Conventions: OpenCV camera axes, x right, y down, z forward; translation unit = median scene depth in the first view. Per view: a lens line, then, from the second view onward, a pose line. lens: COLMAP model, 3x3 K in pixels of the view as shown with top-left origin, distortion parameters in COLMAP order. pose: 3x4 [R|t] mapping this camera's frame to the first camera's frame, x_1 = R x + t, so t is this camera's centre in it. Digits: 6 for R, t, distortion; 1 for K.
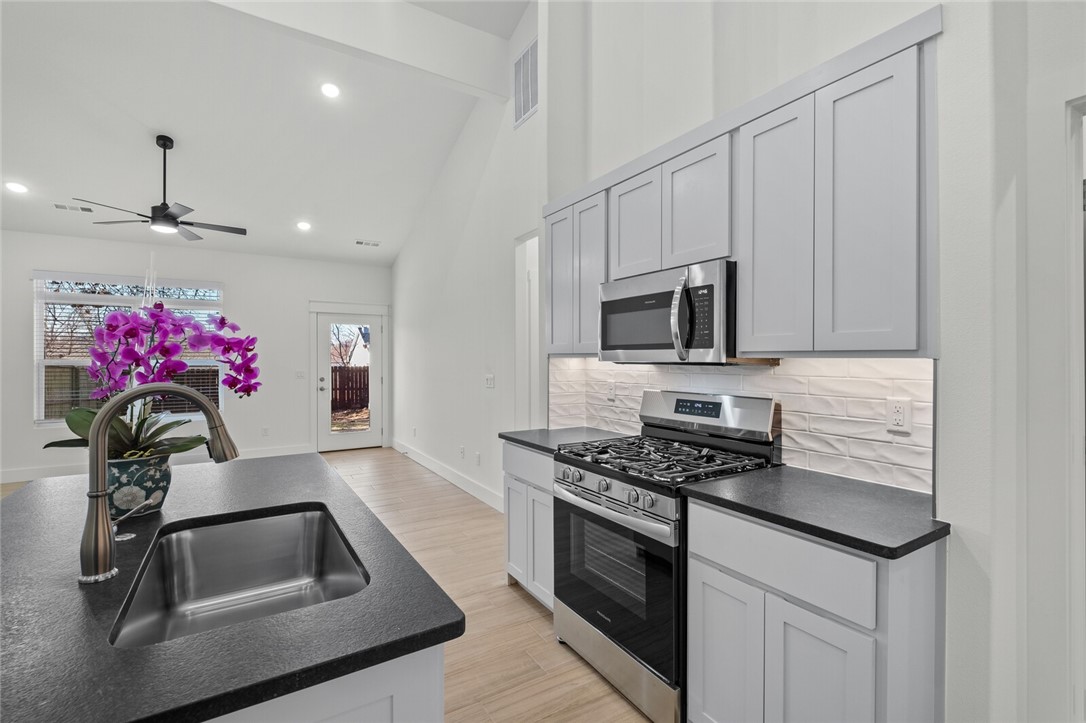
lens RADIAL K [[481.5, 0, 540.0], [0, 481.5, 357.5], [0, 0, 1]] dist [-0.001116, 0.000080]
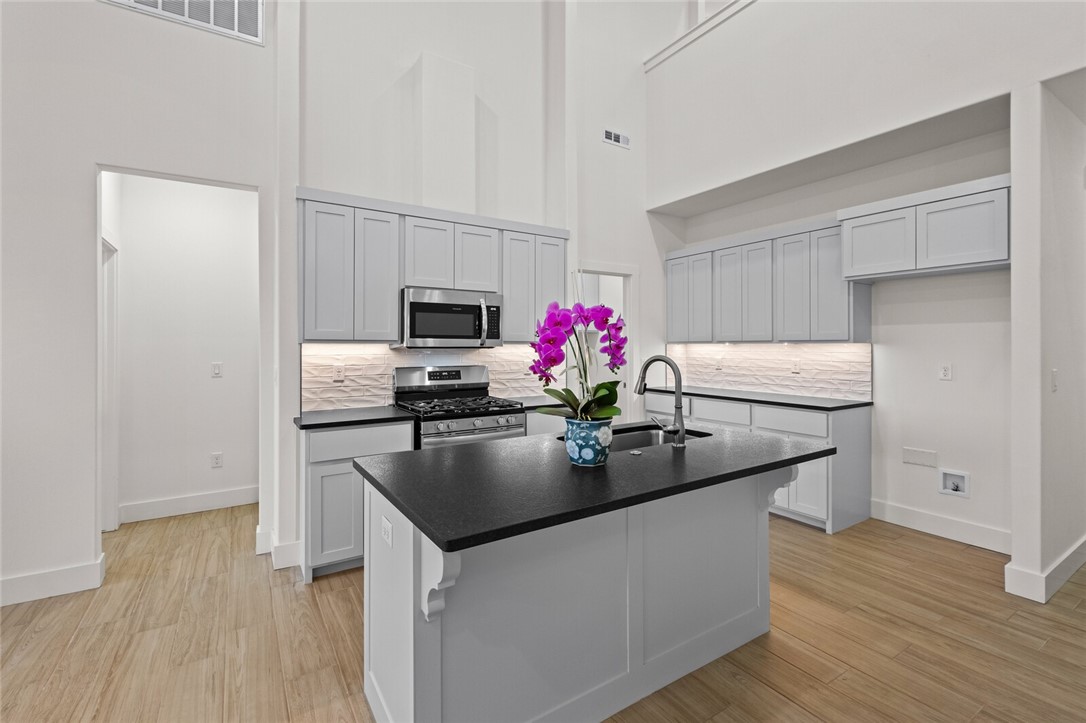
lens RADIAL K [[481.5, 0, 545.5], [0, 481.5, 350.2], [0, 0, 1]] dist [-0.001116, 0.000080]
pose [[-0.019069, -0.010719, 0.999761, -1.170913], [-0.002425, 0.999940, 0.010675, 0.002817], [-0.999815, -0.002220, -0.019094, 0.637865]]
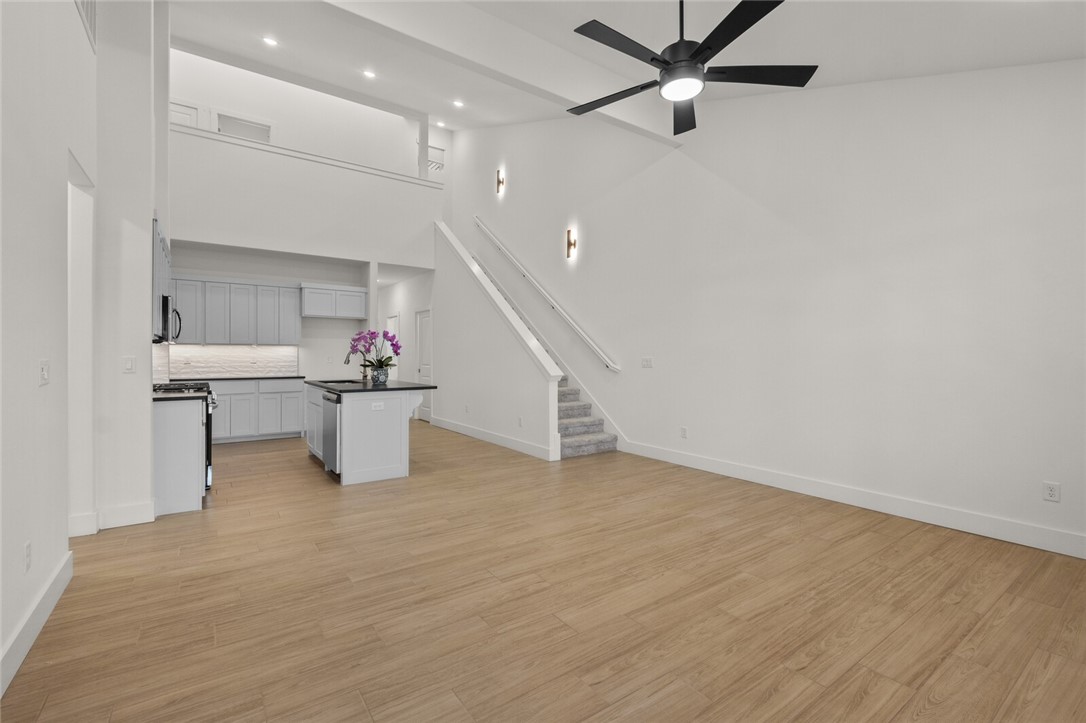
lens RADIAL K [[481.5, 0, 549.0], [0, 481.5, 356.4], [0, 0, 1]] dist [-0.001116, 0.000080]
pose [[-0.998446, -0.011281, -0.054578, -1.121747], [-0.011788, 0.999890, 0.008979, 0.010658], [0.054471, 0.009608, -0.998469, 2.787349]]
